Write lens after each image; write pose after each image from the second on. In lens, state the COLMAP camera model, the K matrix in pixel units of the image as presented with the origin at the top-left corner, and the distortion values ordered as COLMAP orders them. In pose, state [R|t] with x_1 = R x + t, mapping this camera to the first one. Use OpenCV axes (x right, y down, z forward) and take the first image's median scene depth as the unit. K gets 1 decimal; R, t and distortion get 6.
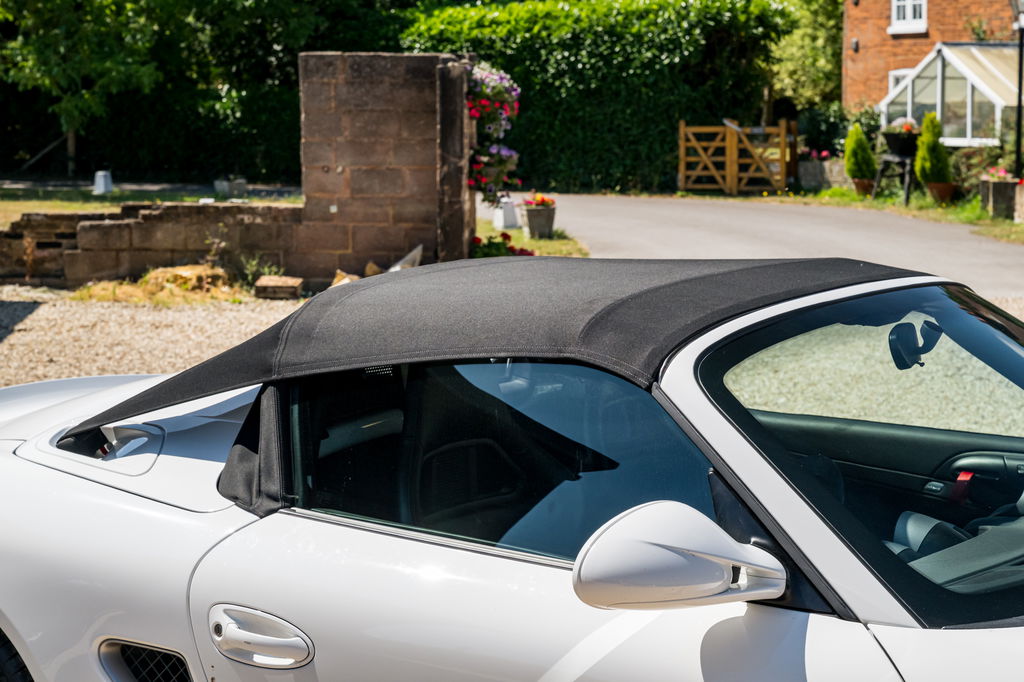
lens RADIAL K [[1931.0, 0, 512.7], [0, 1931.0, 341.2], [0, 0, 1]] dist [0.039465, 0.000000]
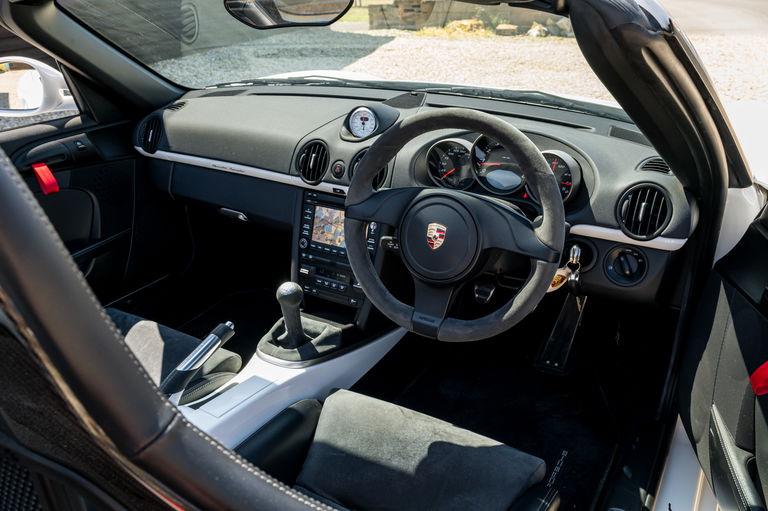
lens RADIAL K [[666.5, 0, 384.1], [0, 666.5, 255.5], [0, 0, 1]] dist [0.013365, 0.003394]
pose [[0.955882, 0.096843, -0.277329, -0.017534], [-0.011164, 0.955389, 0.295141, -0.005068], [0.293539, -0.279024, 0.914320, 0.183412]]
